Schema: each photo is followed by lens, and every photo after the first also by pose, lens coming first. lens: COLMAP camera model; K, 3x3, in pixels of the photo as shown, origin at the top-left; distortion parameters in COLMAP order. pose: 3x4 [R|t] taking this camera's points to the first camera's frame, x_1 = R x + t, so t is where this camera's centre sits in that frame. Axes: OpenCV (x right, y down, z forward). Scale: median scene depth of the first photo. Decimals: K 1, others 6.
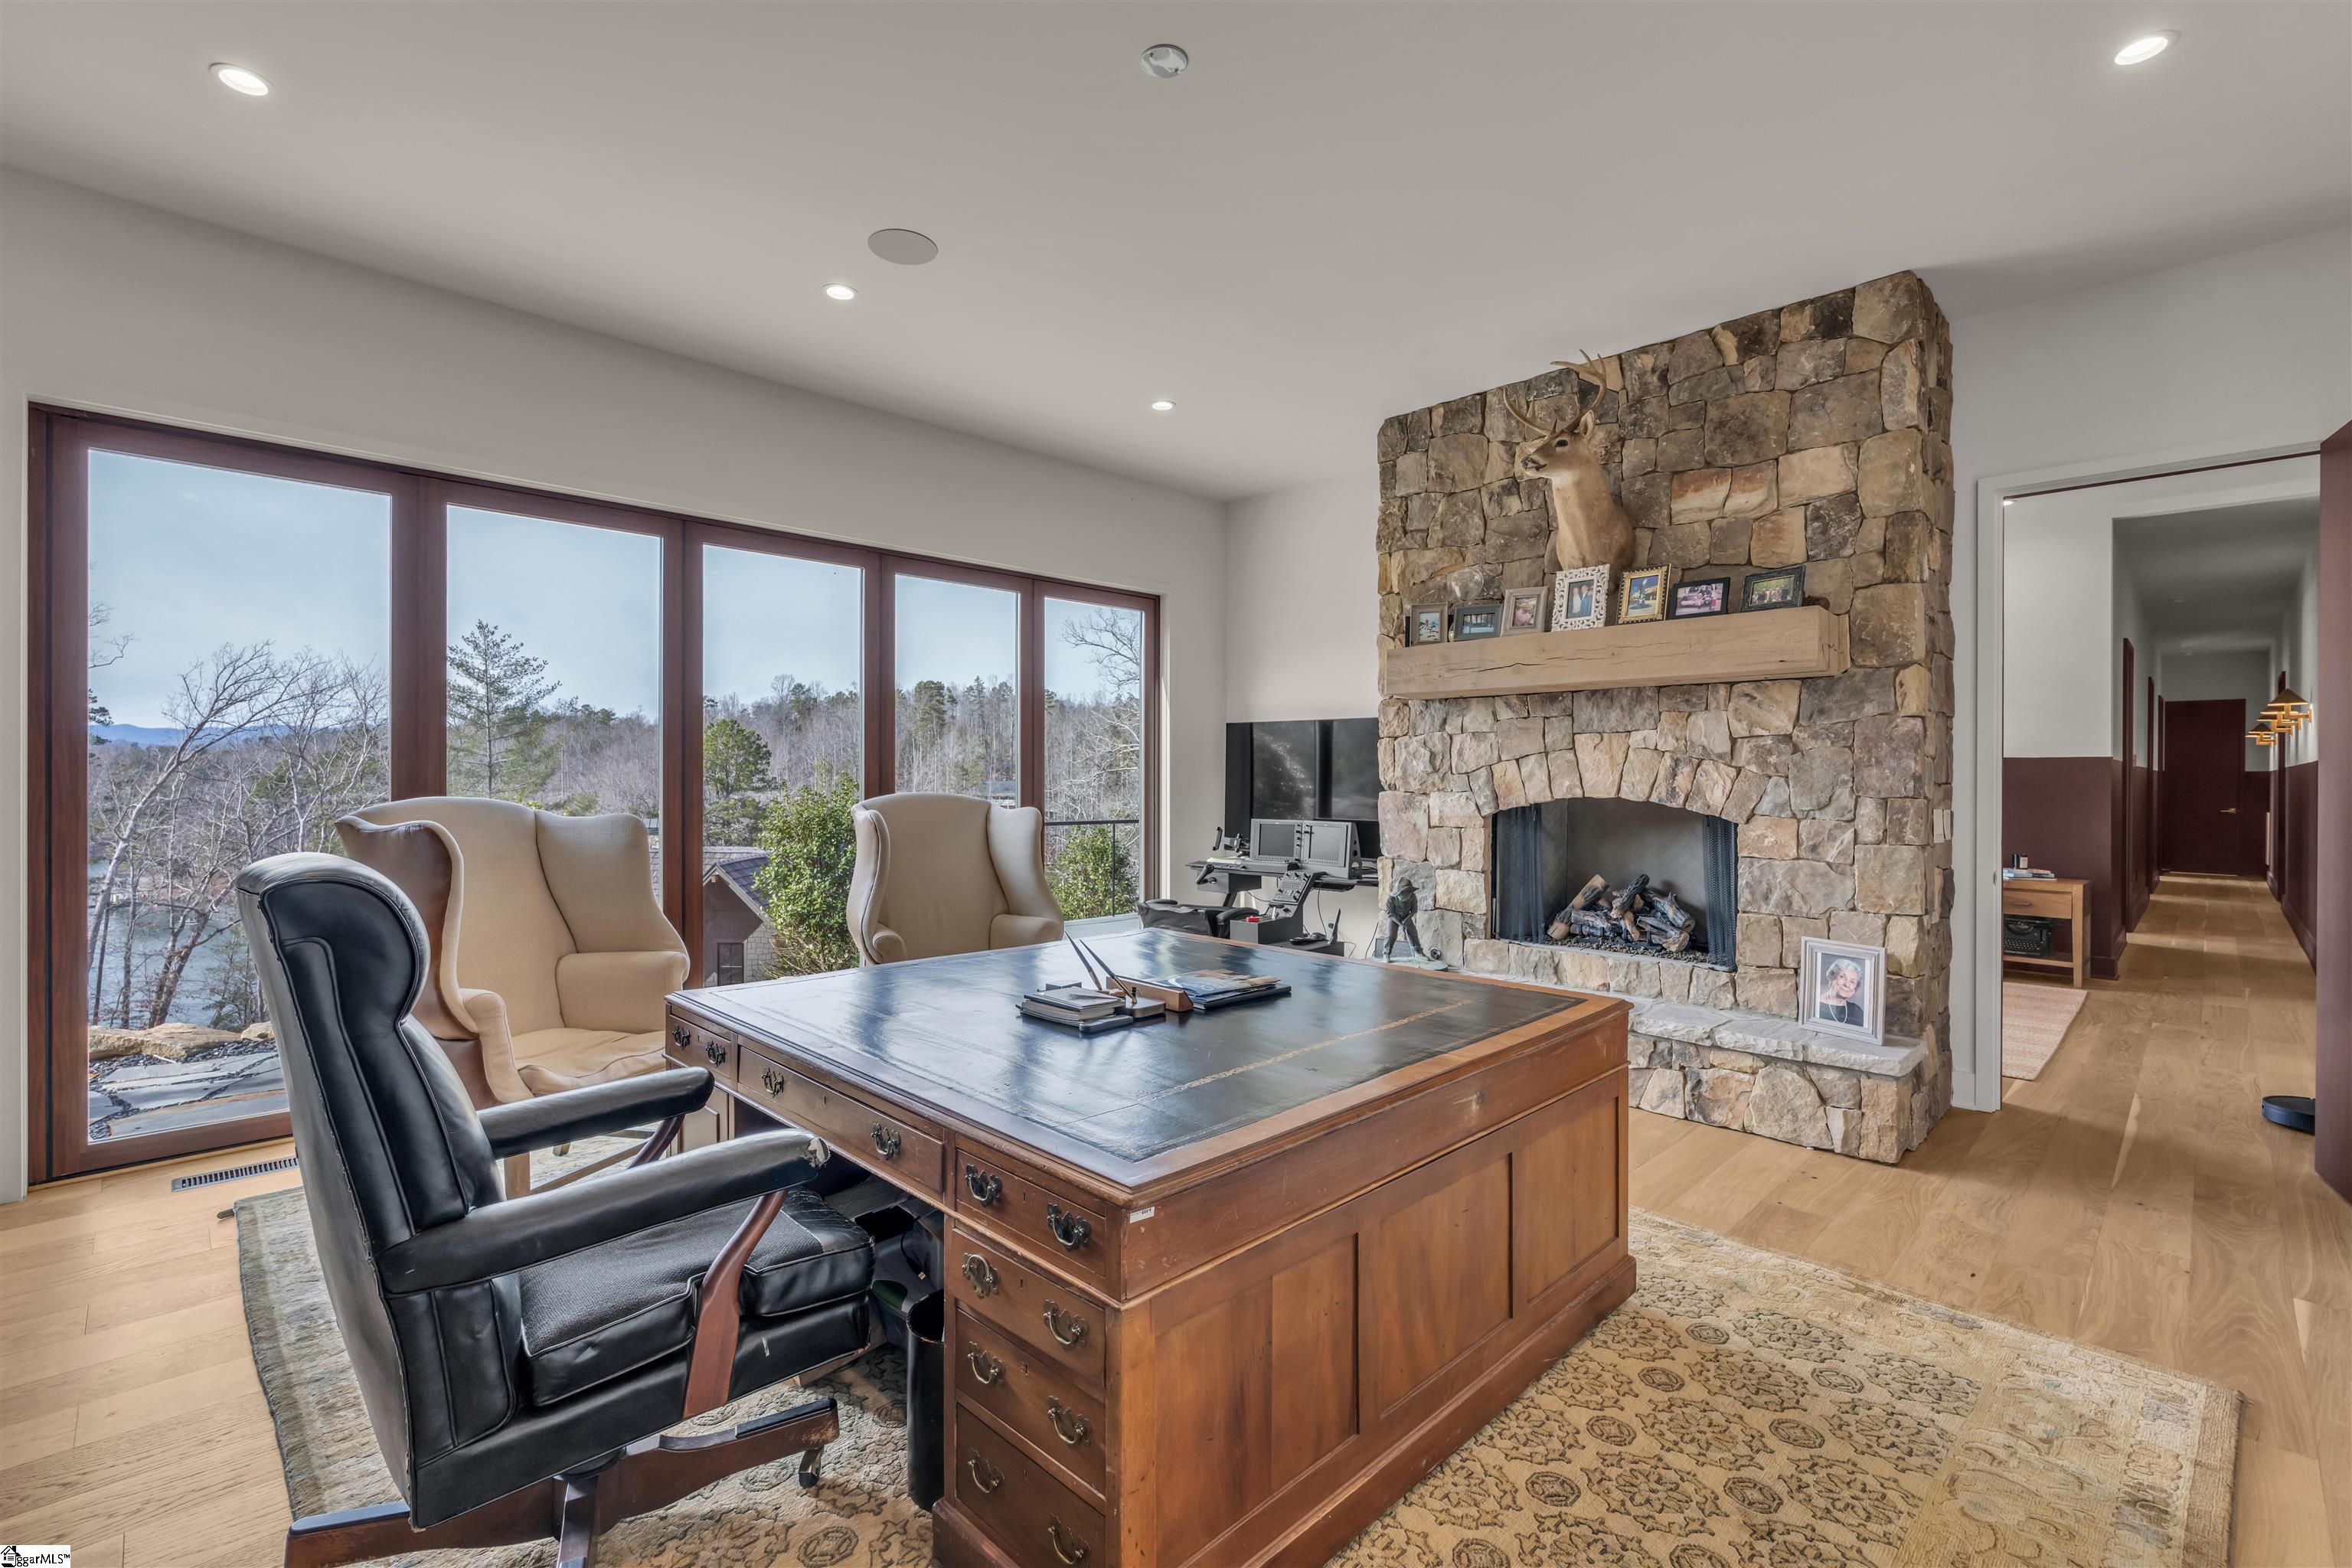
lens RADIAL K [[1035.9, 0, 1175.8], [0, 1035.9, 775.1], [0, 0, 1]] dist [-0.002013, -0.000135]
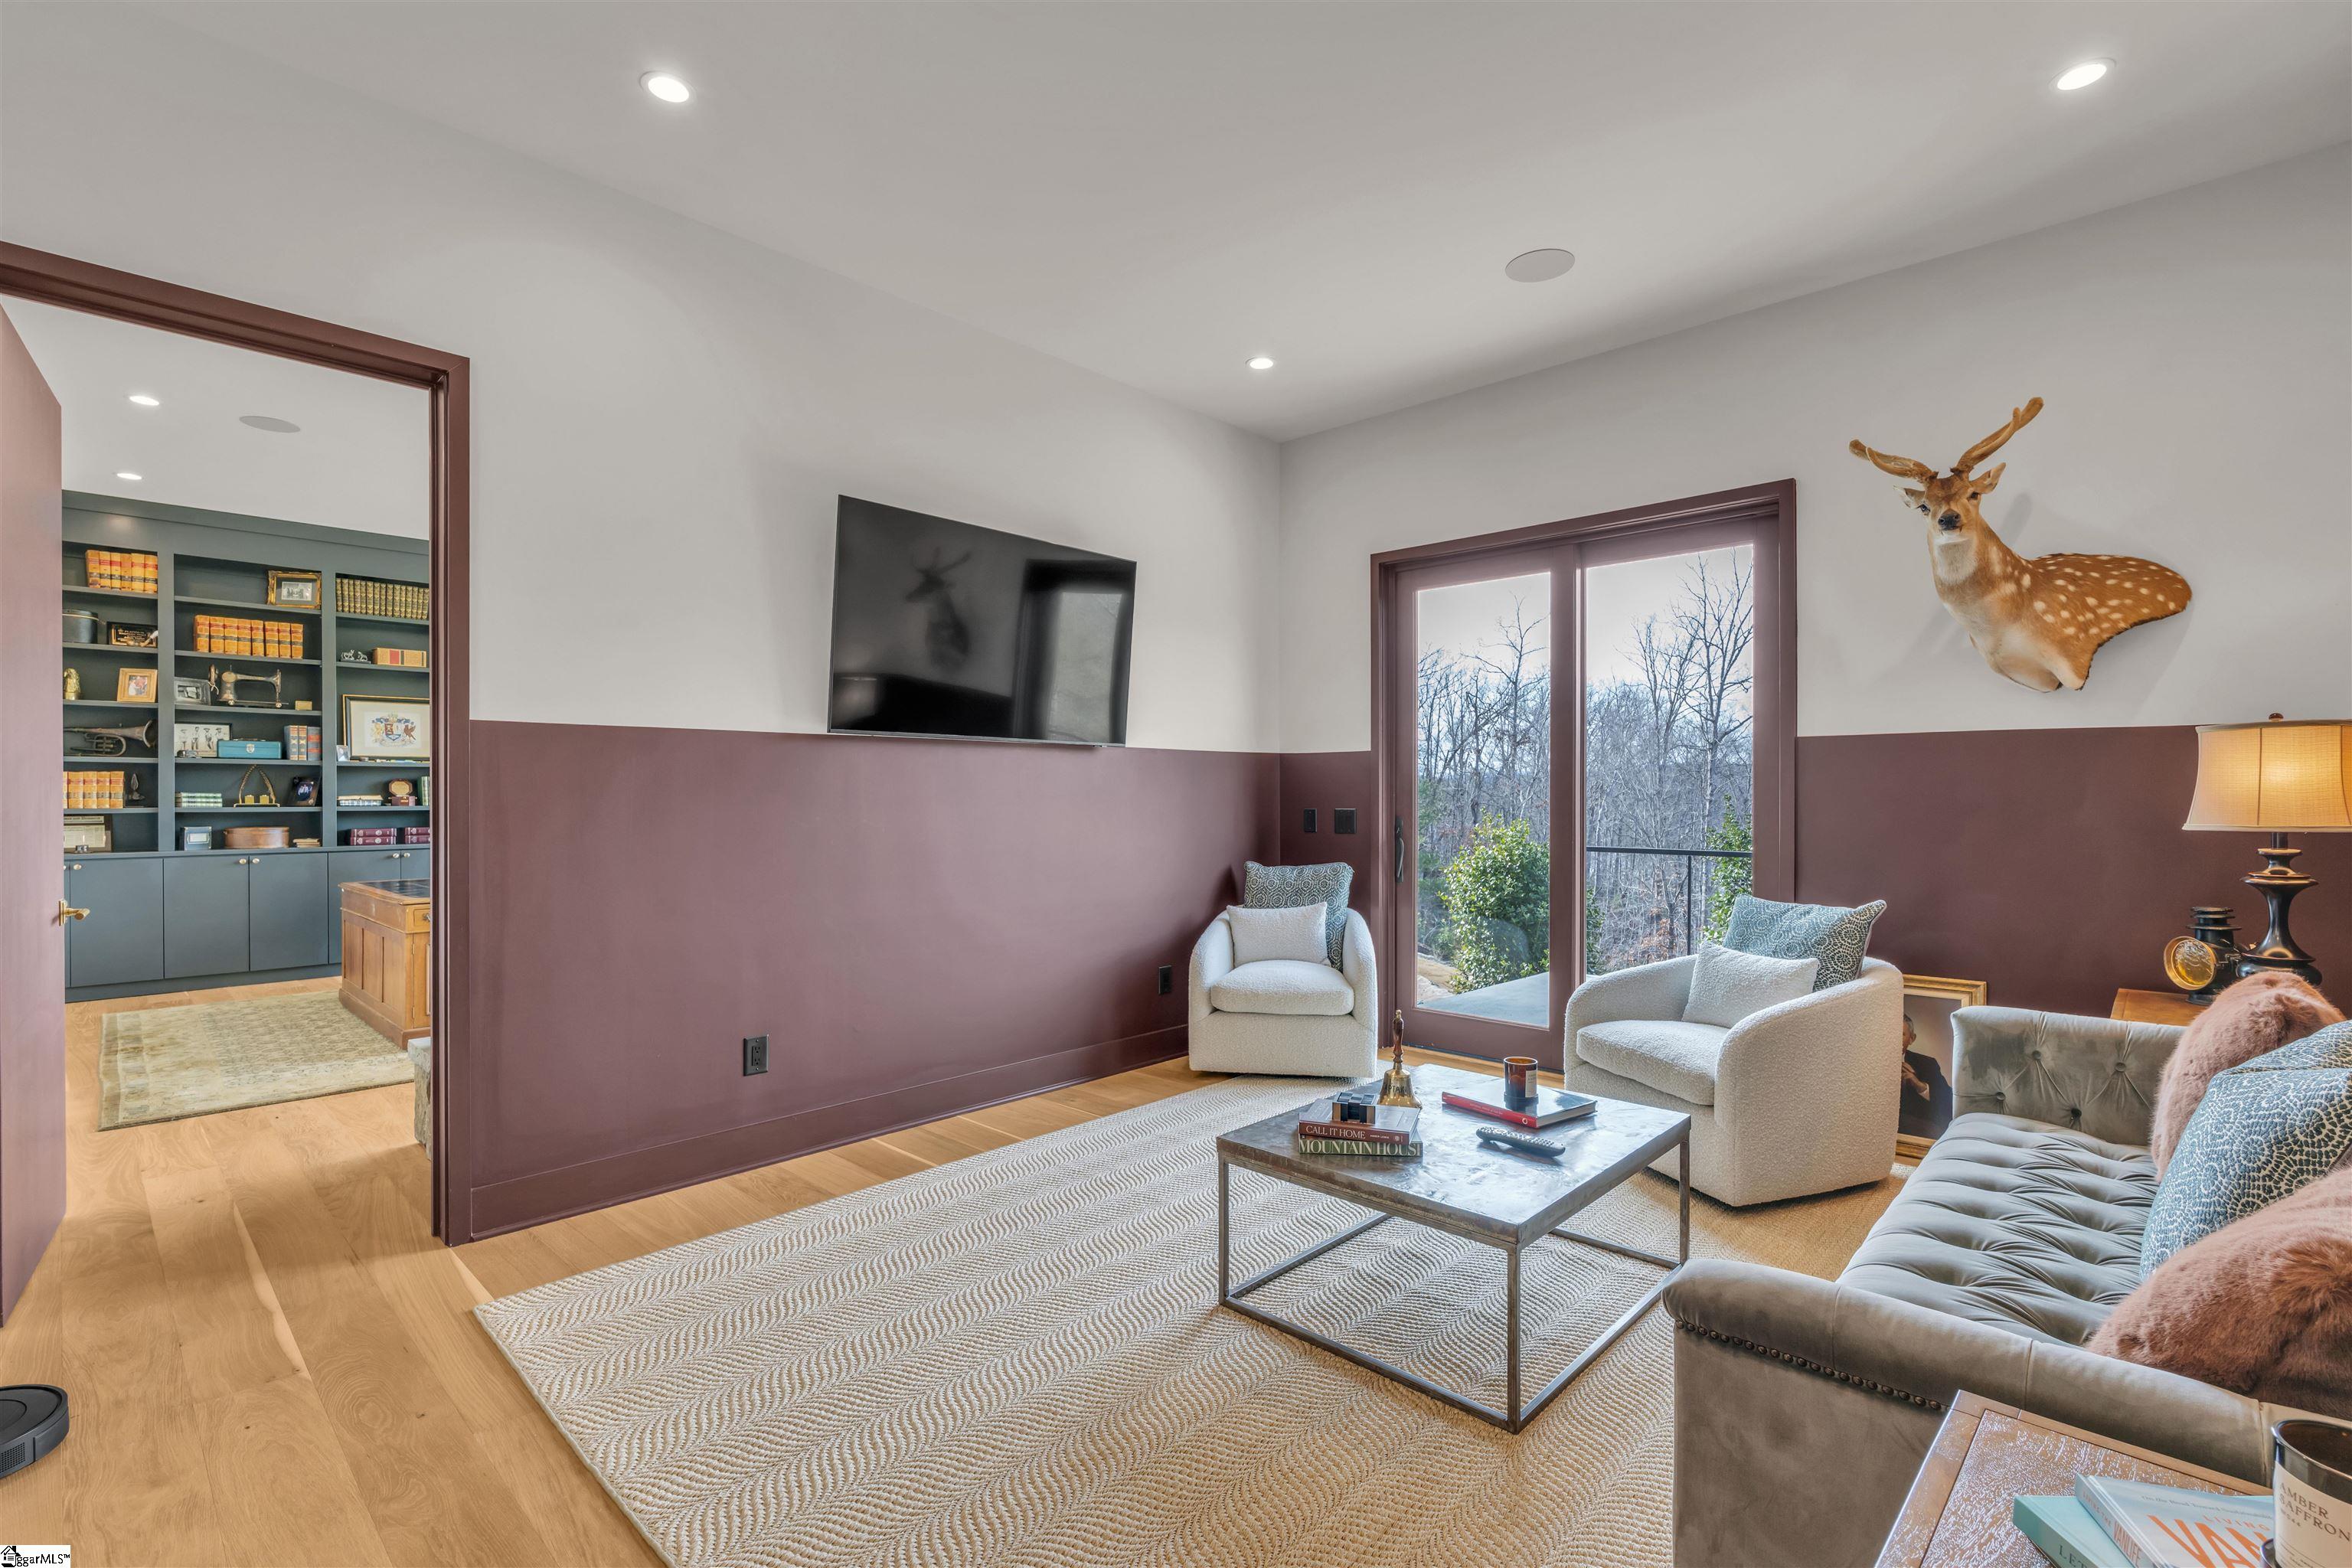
lens RADIAL K [[1060.6, 0, 1174.4], [0, 1060.6, 800.5], [0, 0, 1]] dist [-0.001831, -0.000415]
pose [[0.028591, 0.002754, -0.999587, 1.014339], [0.002355, 0.999993, 0.002822, 0.009568], [0.999588, -0.002435, 0.028584, 0.979052]]
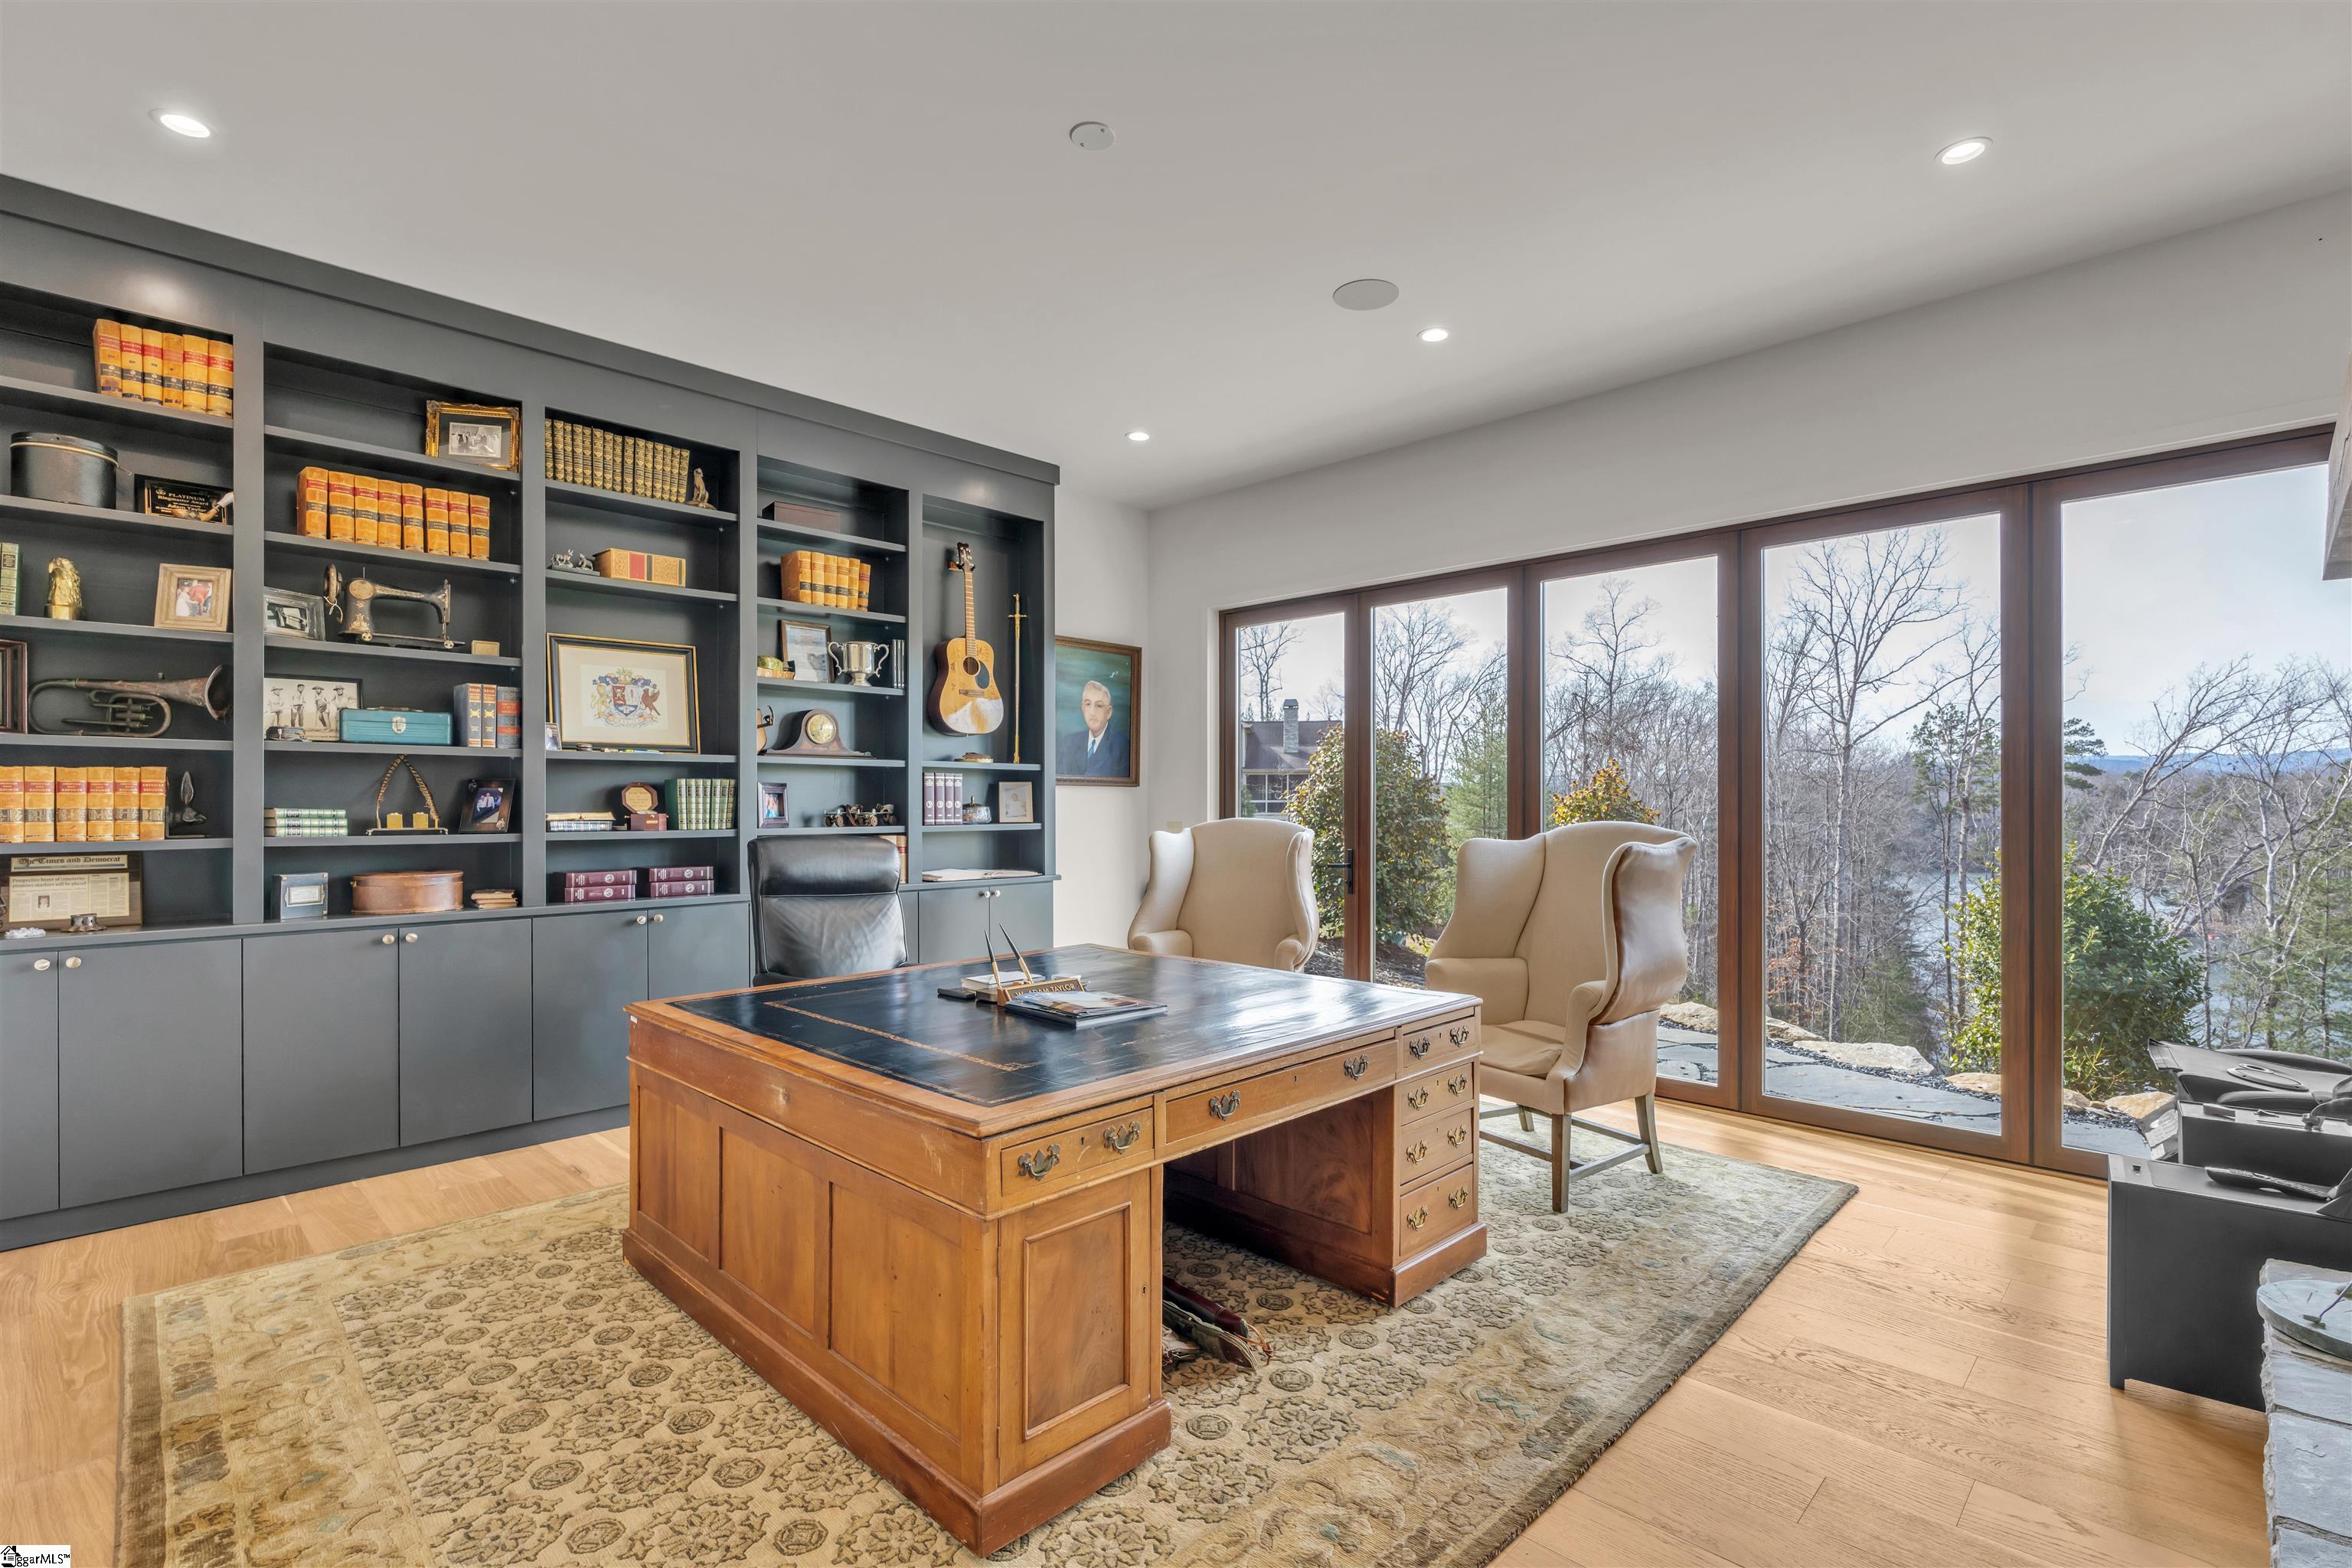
lens RADIAL K [[1081.4, 0, 1181.3], [0, 1081.4, 803.2], [0, 0, 1]] dist [-0.001821, 0.000356]
pose [[0.012239, -0.002055, -0.999923, 0.496130], [0.002565, 0.999995, -0.002024, 0.001992], [0.999922, -0.002540, 0.012244, 0.482439]]
